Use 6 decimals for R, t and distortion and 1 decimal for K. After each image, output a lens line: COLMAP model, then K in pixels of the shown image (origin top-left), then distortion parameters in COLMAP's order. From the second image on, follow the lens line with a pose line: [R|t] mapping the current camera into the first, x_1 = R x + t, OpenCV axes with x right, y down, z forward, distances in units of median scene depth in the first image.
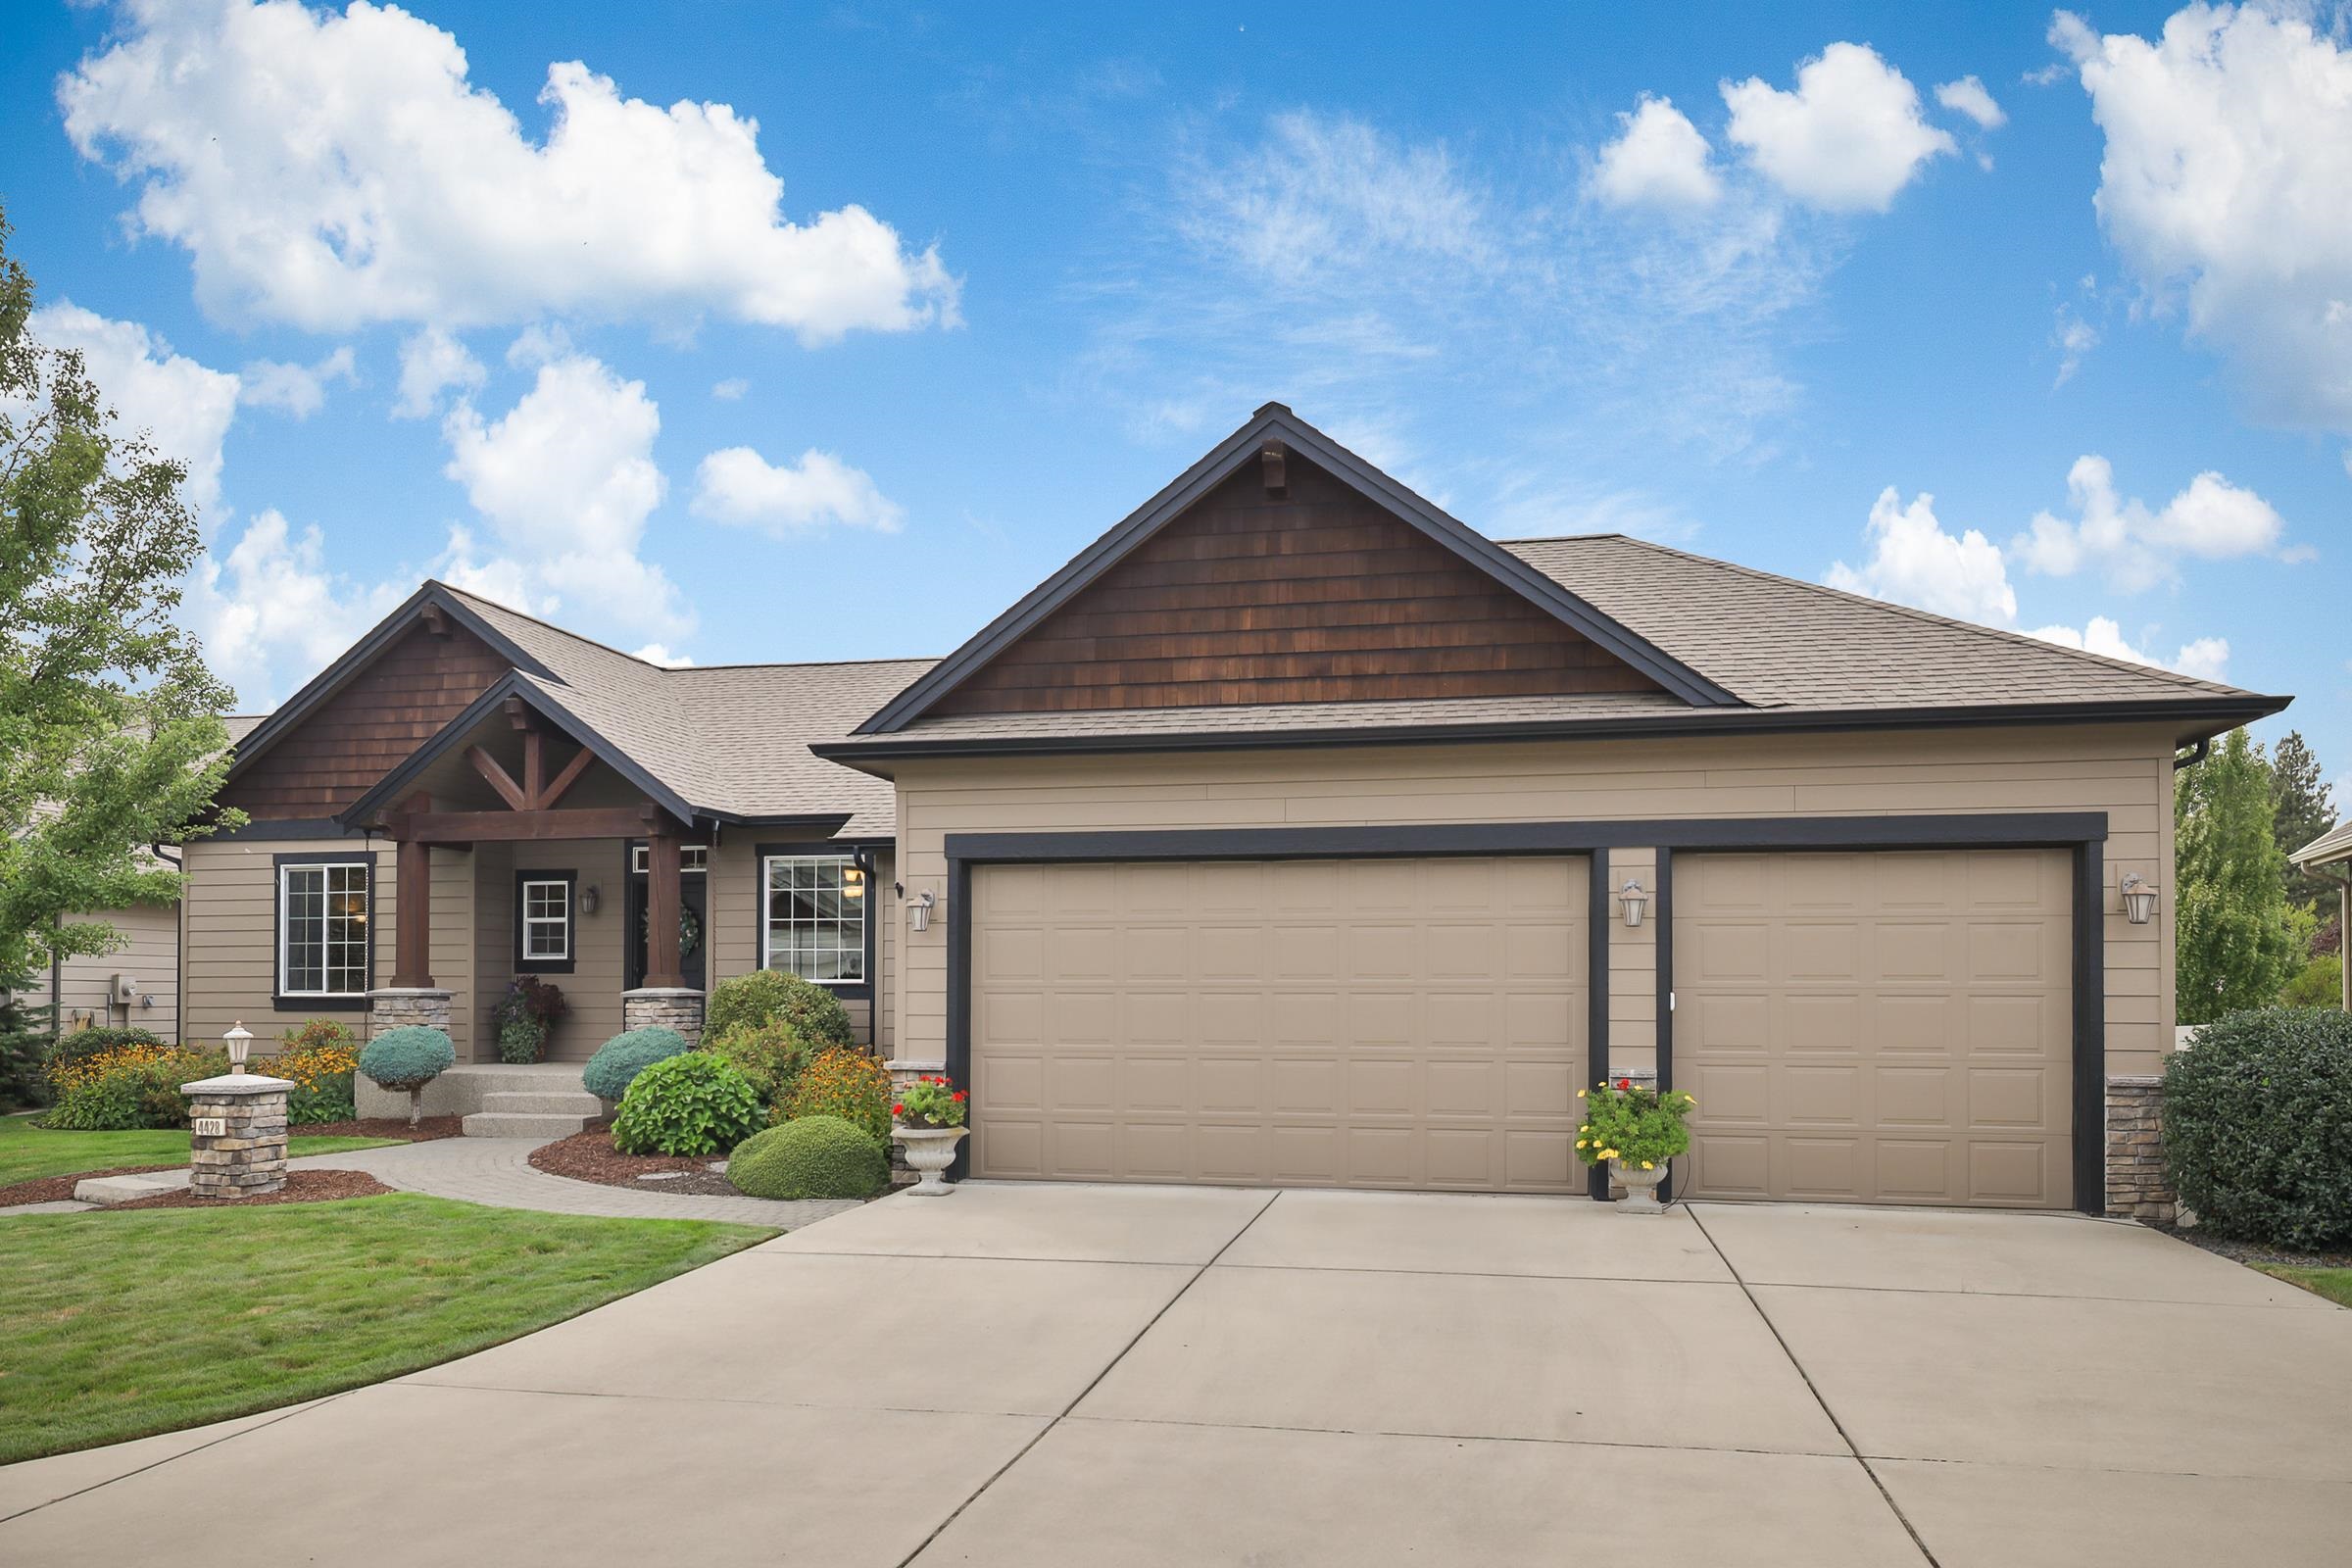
lens RADIAL K [[1667.9, 0, 1175.3], [0, 1667.9, 802.4], [0, 0, 1]] dist [0.001435, -0.001268]
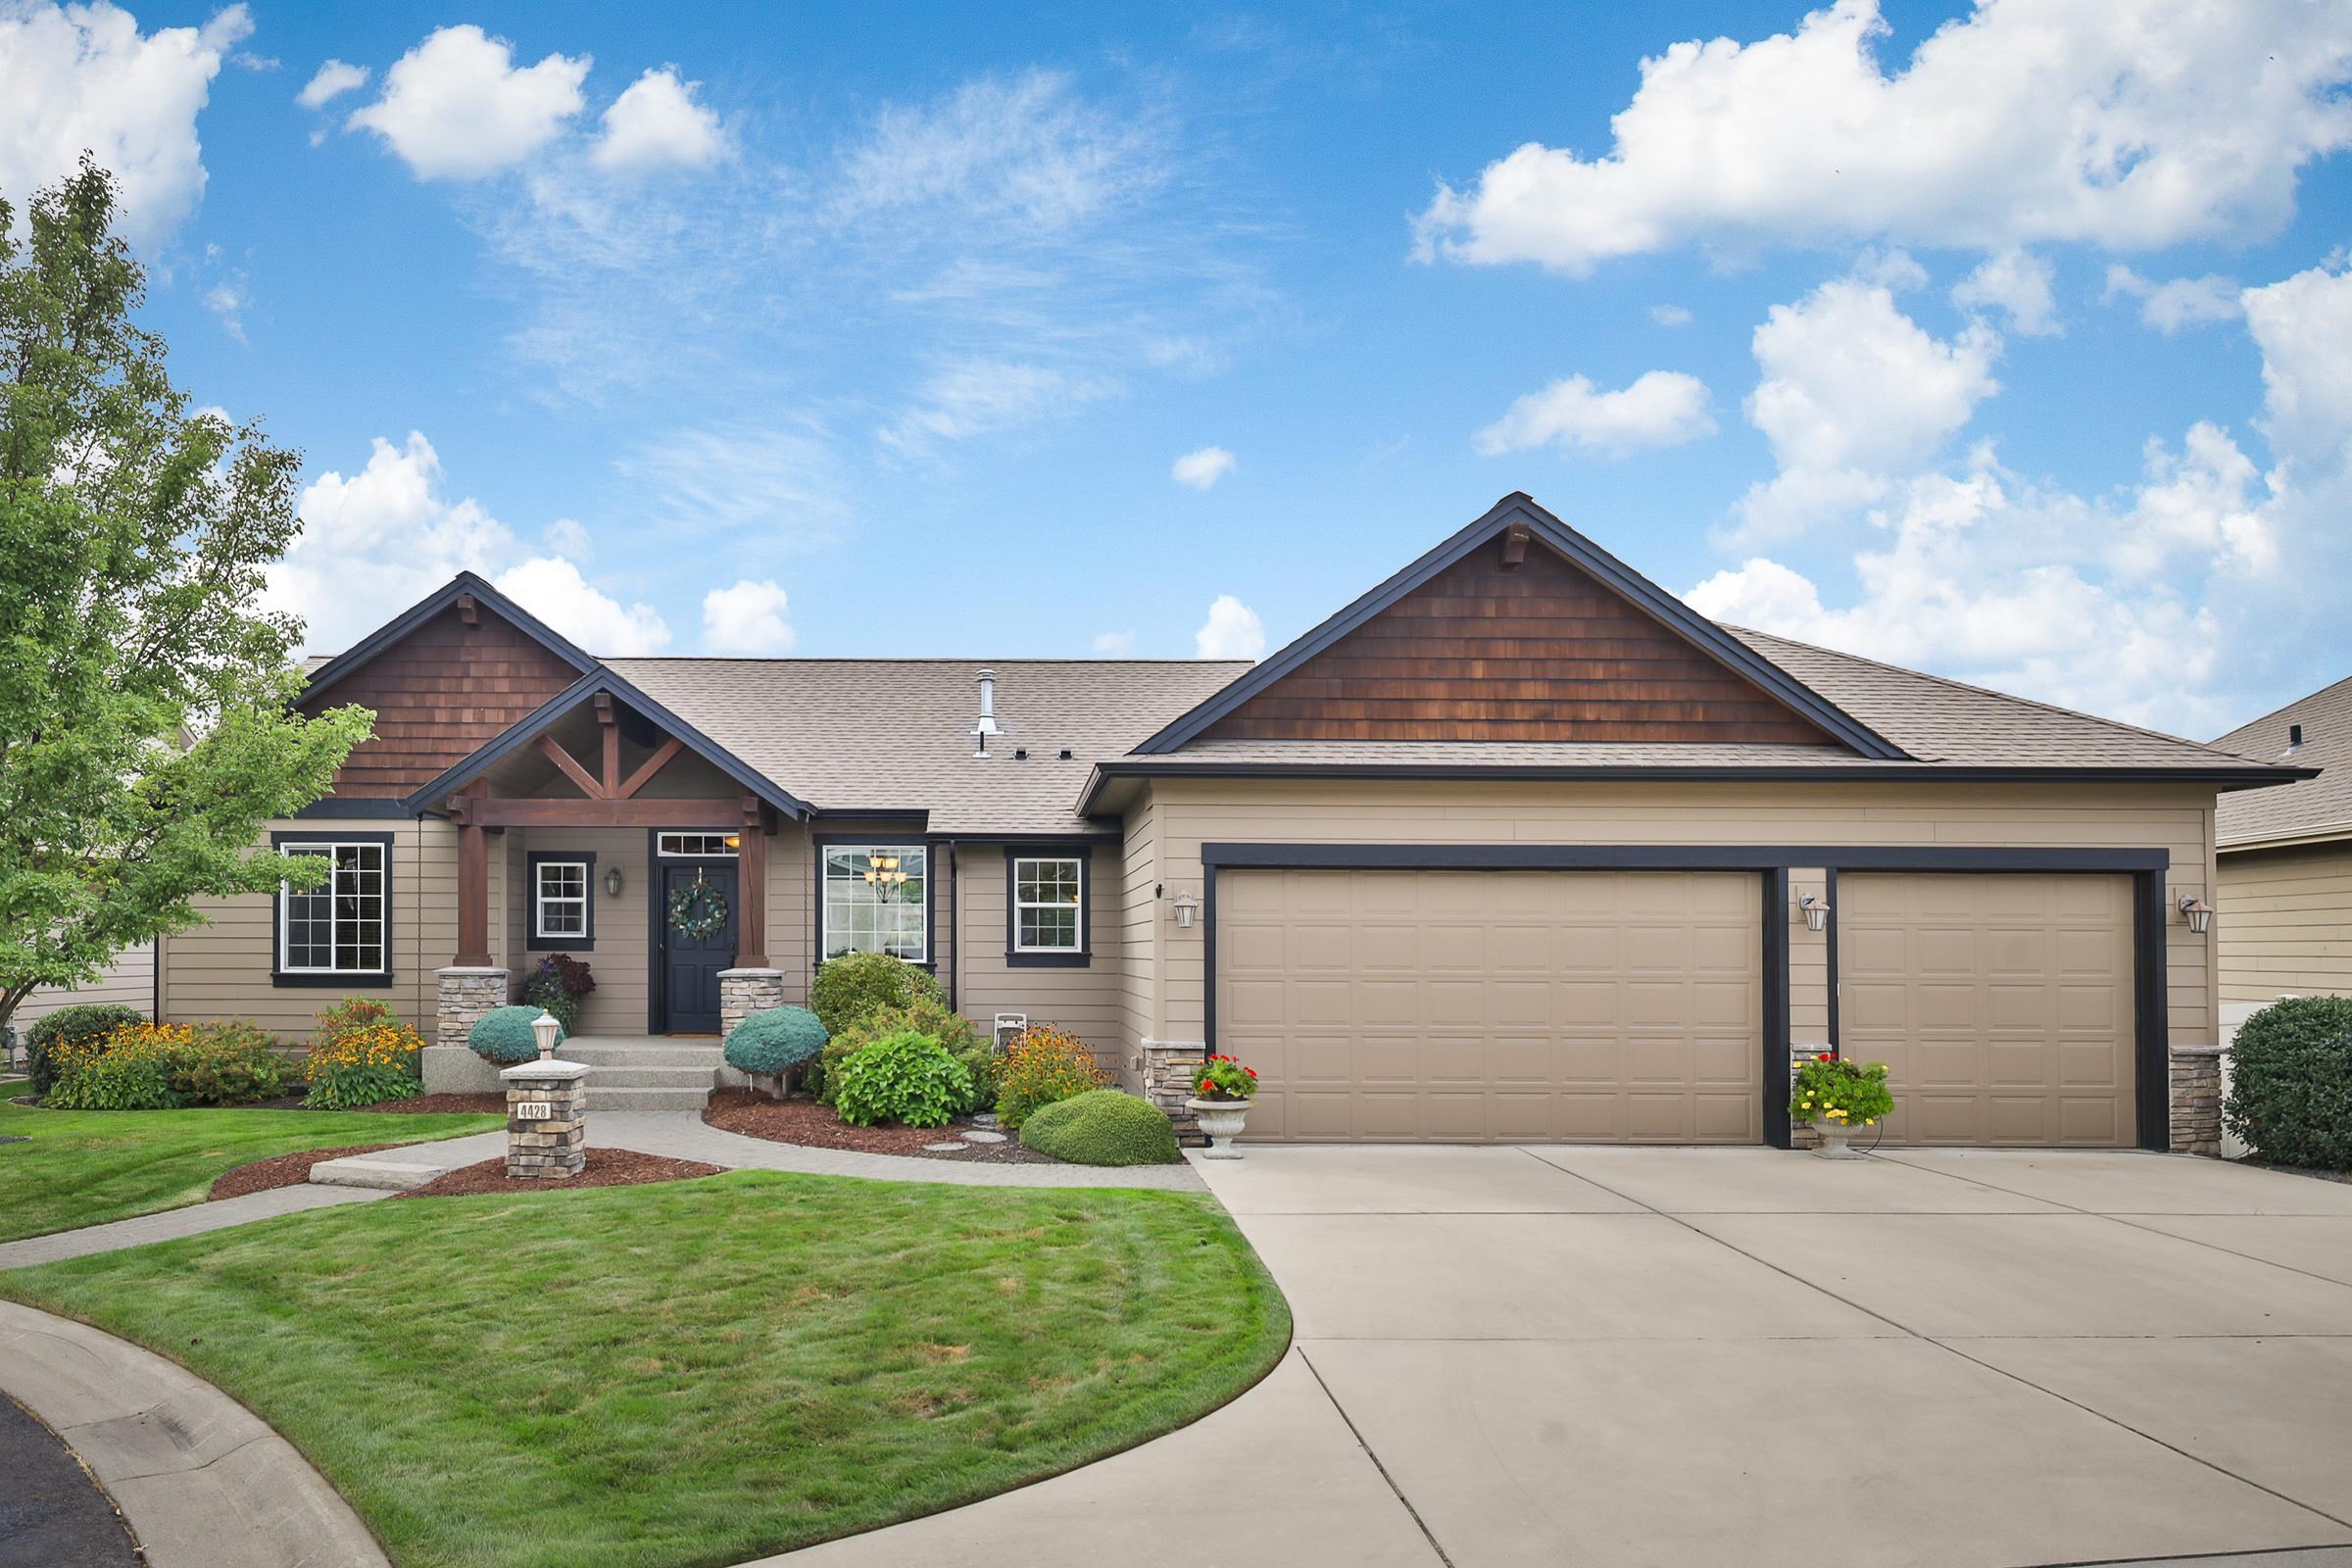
lens RADIAL K [[1508.5, 0, 1176.6], [0, 1508.5, 767.1], [0, 0, 1]] dist [-0.002699, 0.001392]
pose [[0.978919, 0.026010, 0.202588, -0.380606], [-0.024019, 0.999636, -0.012283, -0.020624], [-0.202833, 0.007158, 0.979187, -0.016320]]
